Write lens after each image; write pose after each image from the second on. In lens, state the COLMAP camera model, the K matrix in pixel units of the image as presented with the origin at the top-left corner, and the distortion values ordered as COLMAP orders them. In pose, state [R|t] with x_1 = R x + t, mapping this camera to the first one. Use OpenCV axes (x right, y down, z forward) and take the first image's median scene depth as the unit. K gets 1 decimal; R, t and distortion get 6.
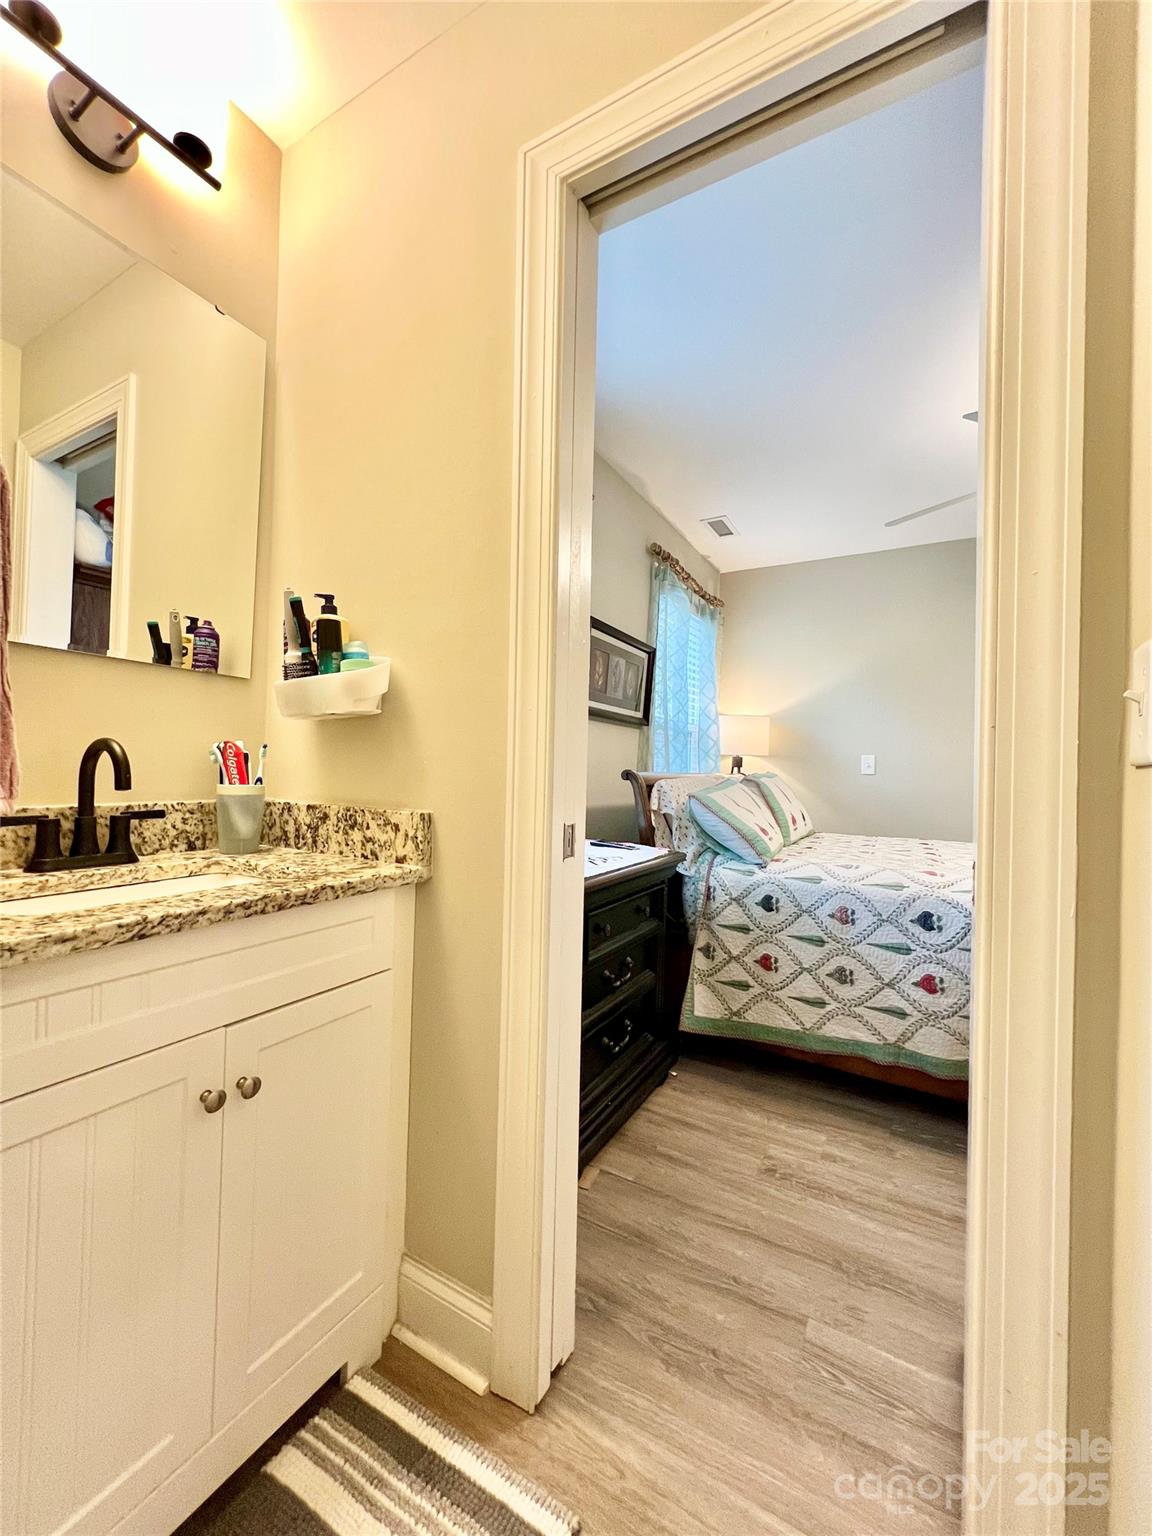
lens RADIAL K [[621.8, 0, 585.6], [0, 621.8, 767.6], [0, 0, 1]] dist [0.001933, 0.000522]
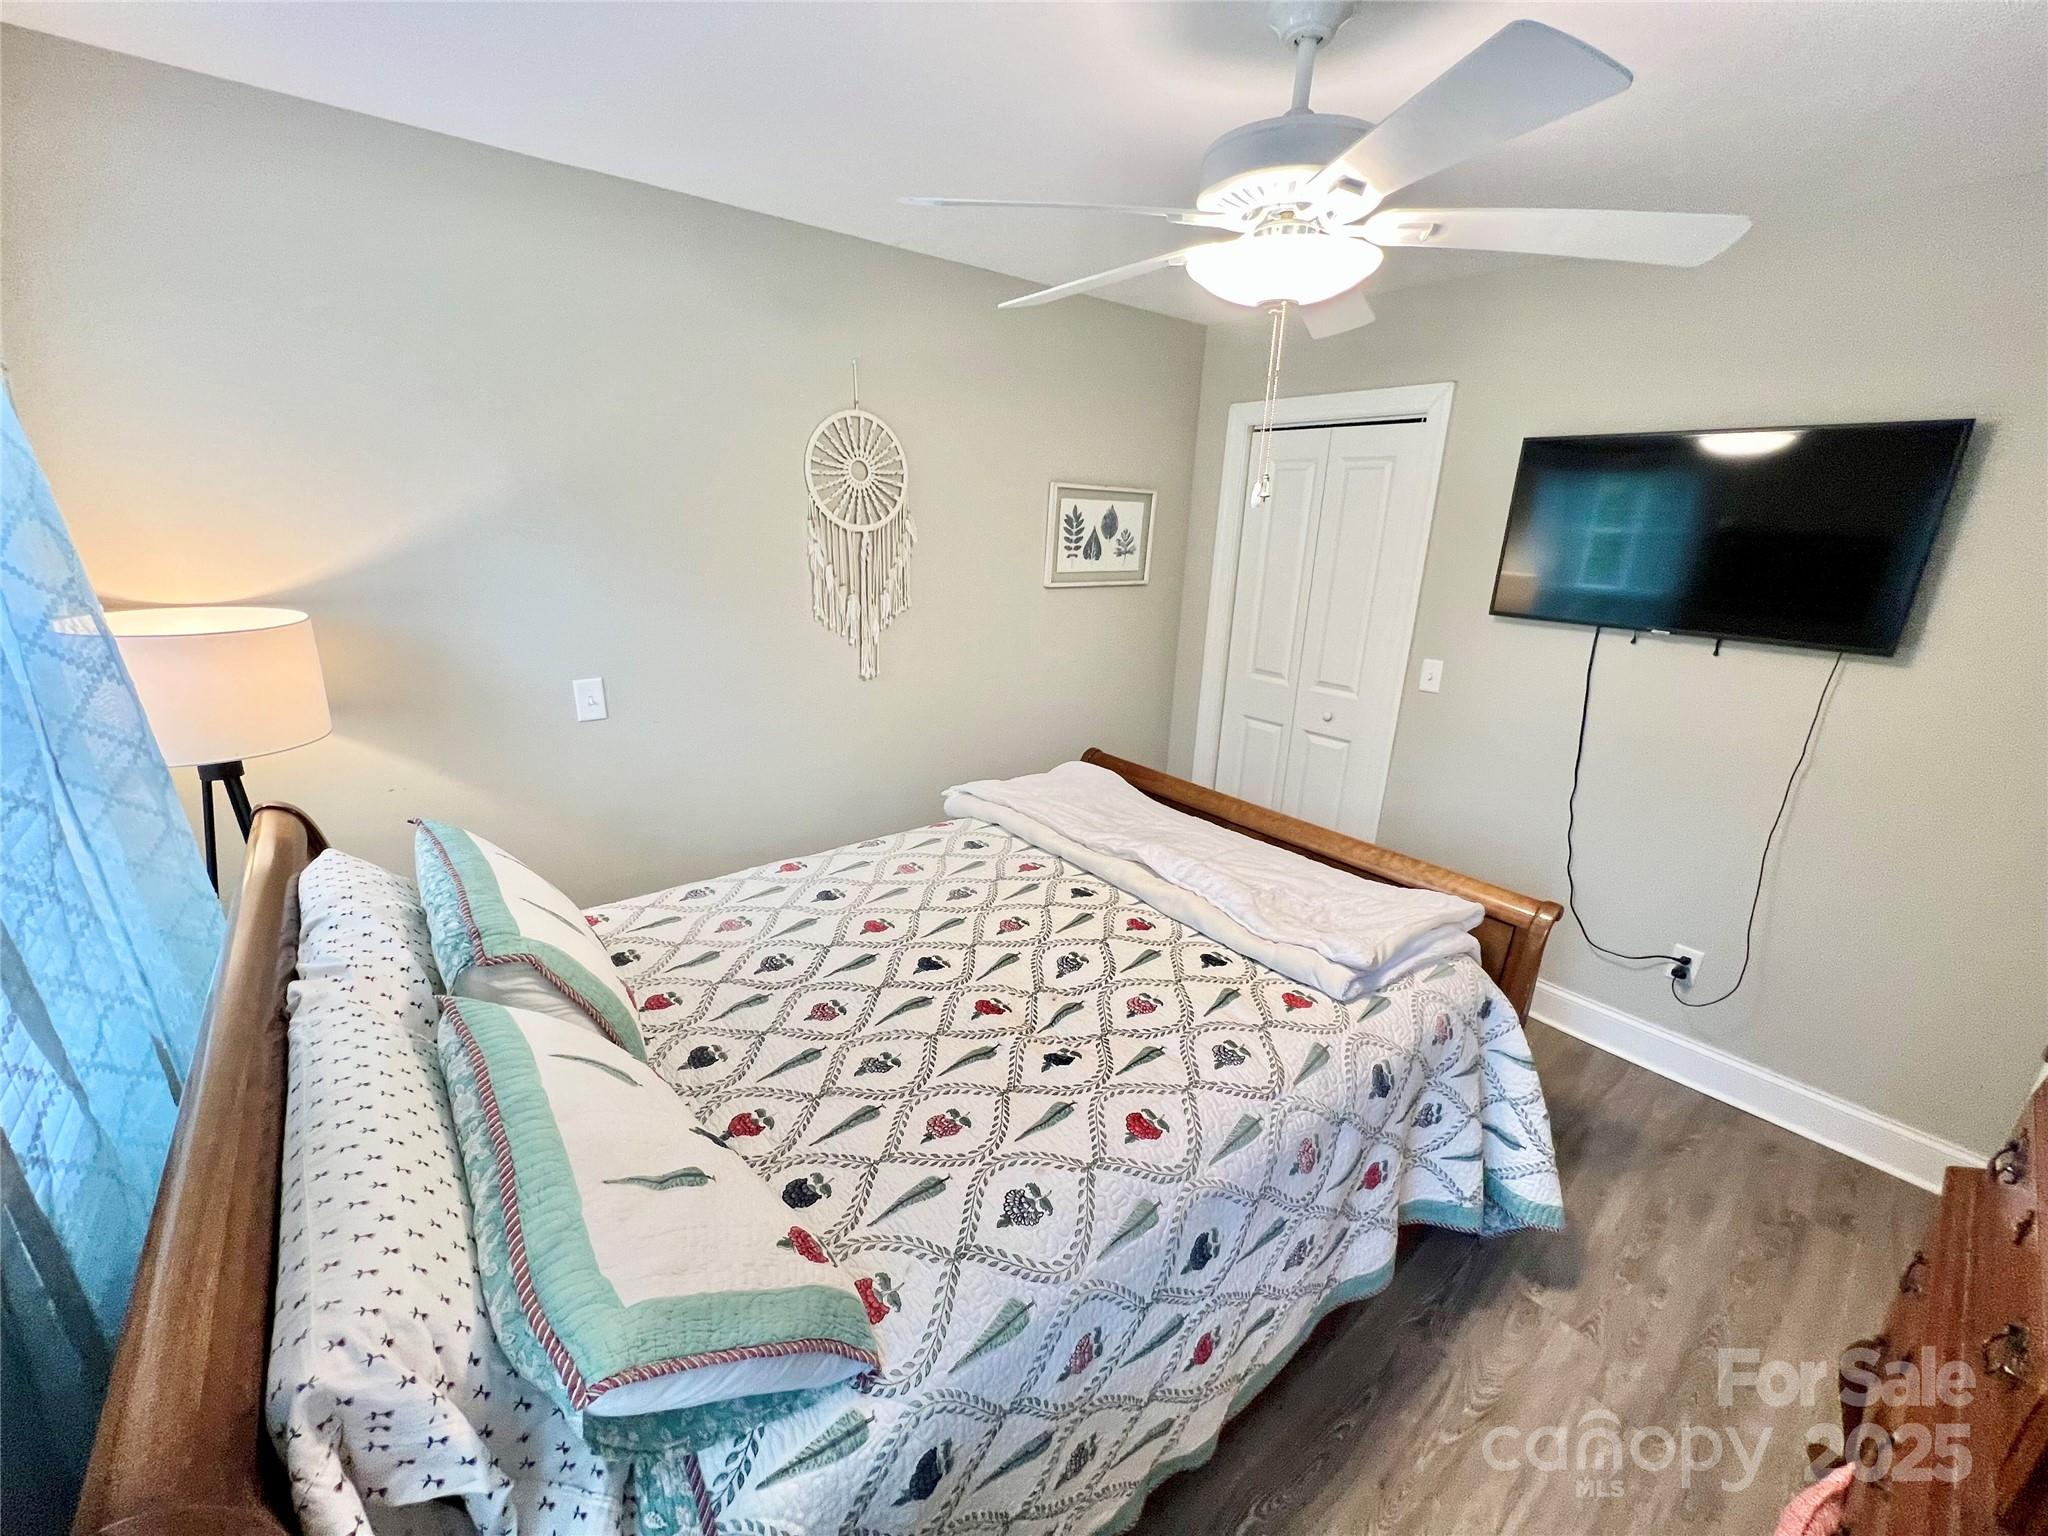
lens RADIAL K [[815.6, 0, 1024.0], [0, 815.6, 768.0], [0, 0, 1]] dist [-0.000581, 0.000453]
pose [[0.360890, -0.293105, 0.885352, 0.029315], [-0.026391, 0.945739, 0.323855, -0.223230], [-0.932235, -0.140242, 0.333572, 0.681096]]
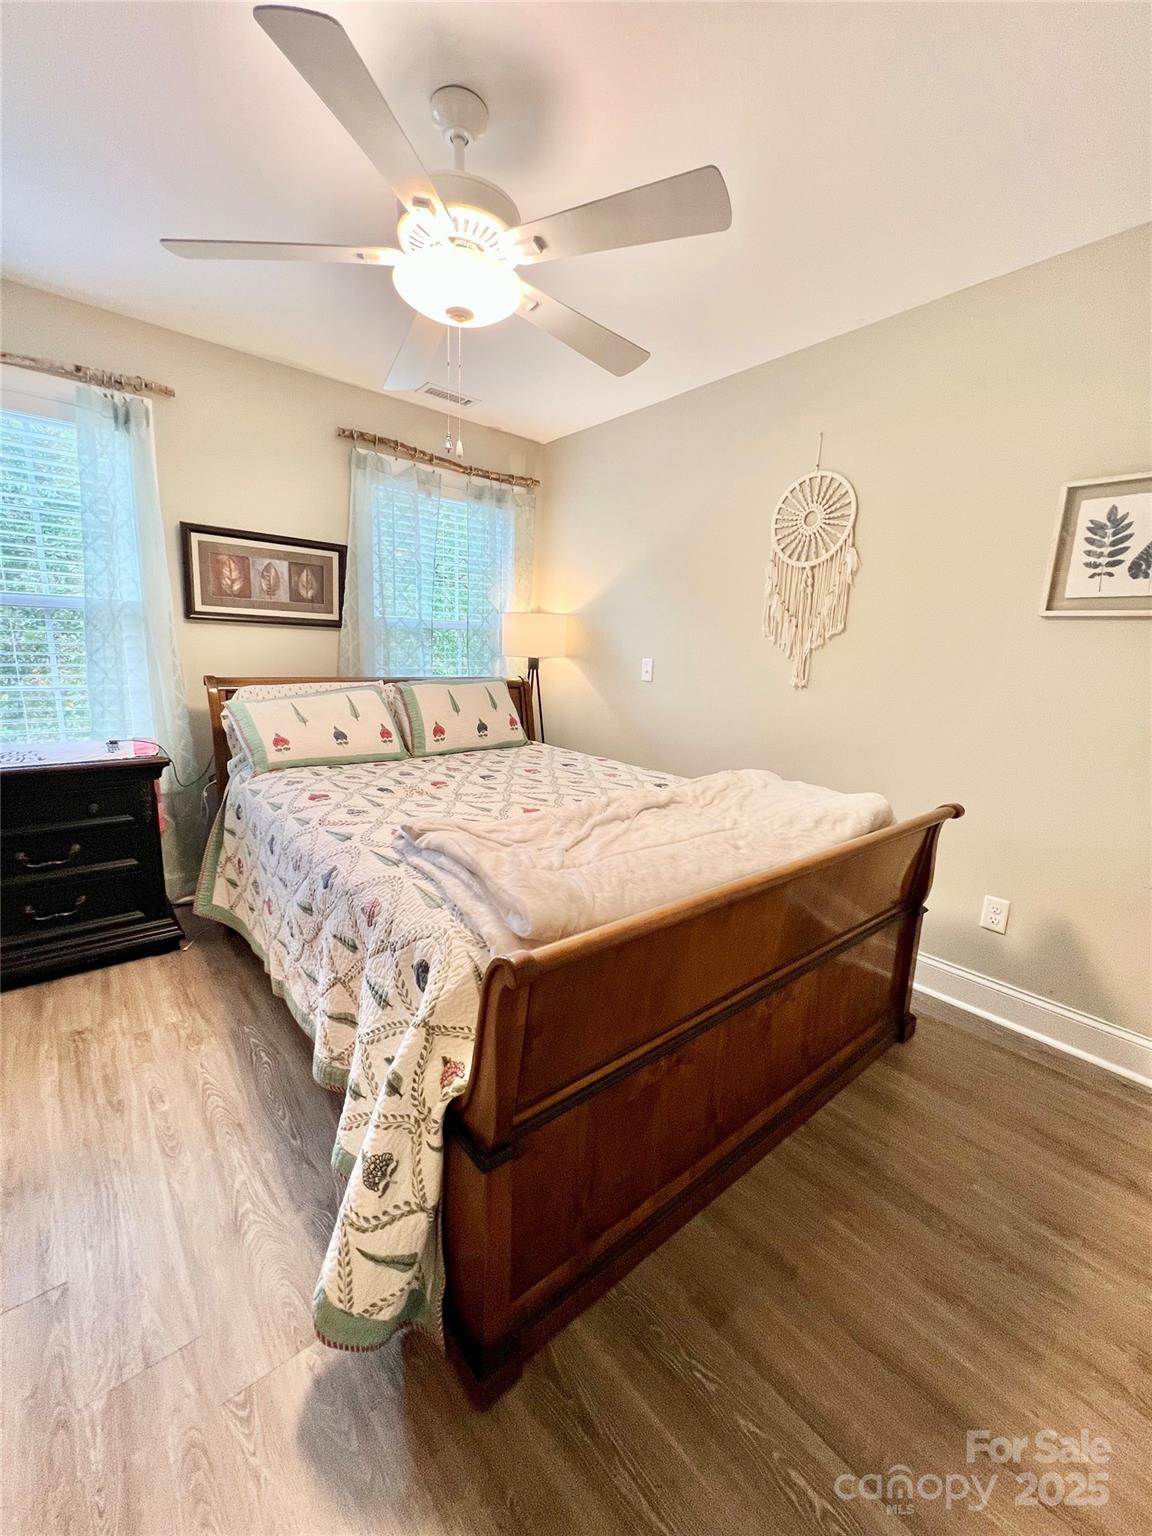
lens RADIAL K [[621.8, 0, 585.6], [0, 621.8, 767.6], [0, 0, 1]] dist [0.001933, 0.000522]
pose [[0.939587, 0.075214, -0.333944, 0.934218], [-0.012775, 0.982587, 0.185362, -0.042390], [0.342071, -0.169897, 0.924187, 0.199817]]
